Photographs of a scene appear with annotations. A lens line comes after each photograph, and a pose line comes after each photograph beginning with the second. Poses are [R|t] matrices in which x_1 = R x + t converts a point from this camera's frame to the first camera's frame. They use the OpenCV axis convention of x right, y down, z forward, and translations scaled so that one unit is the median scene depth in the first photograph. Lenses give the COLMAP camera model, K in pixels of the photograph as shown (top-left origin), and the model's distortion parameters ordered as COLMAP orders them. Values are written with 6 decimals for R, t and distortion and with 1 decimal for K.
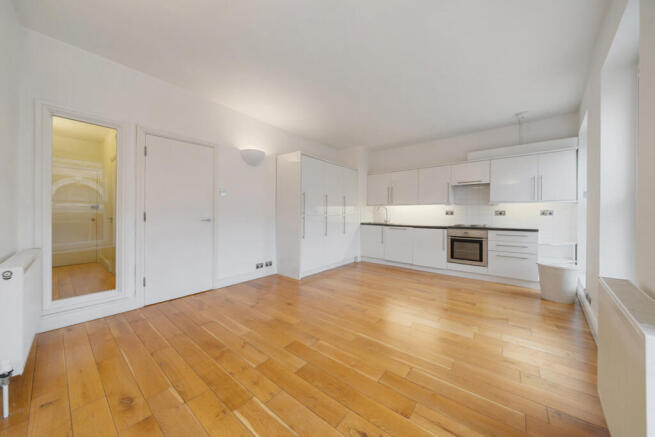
lens RADIAL K [[237.4, 0, 325.6], [0, 237.4, 213.5], [0, 0, 1]] dist [-0.008083, -0.000075]
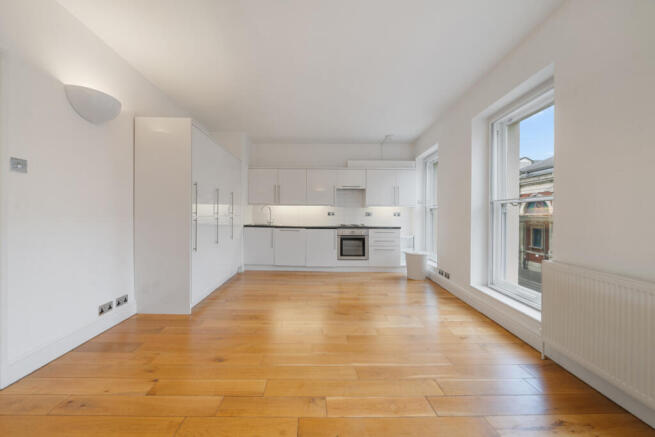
lens RADIAL K [[237.4, 0, 325.6], [0, 237.4, 213.5], [0, 0, 1]] dist [-0.008083, -0.000075]
pose [[0.753549, 0.007069, 0.657354, -0.237596], [-0.006501, 0.999973, -0.003301, -0.000041], [-0.657360, -0.001786, 0.753575, 0.237204]]
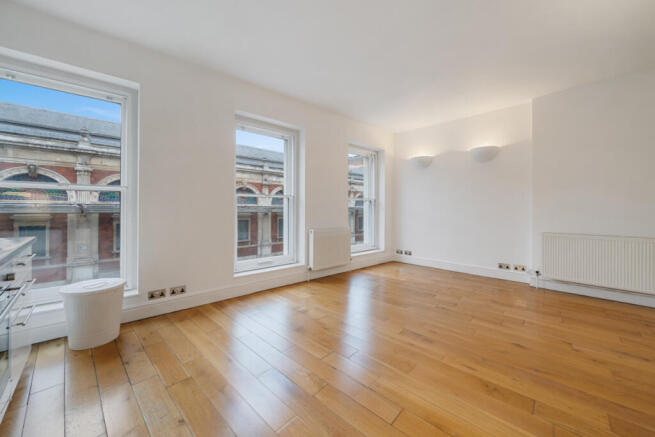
lens RADIAL K [[237.4, 0, 325.6], [0, 237.4, 213.5], [0, 0, 1]] dist [-0.008083, -0.000075]
pose [[-0.994409, -0.011473, 0.104970, 0.215053], [-0.009366, 0.999745, 0.020544, 0.004321], [-0.105179, 0.019446, -0.994263, 1.145869]]
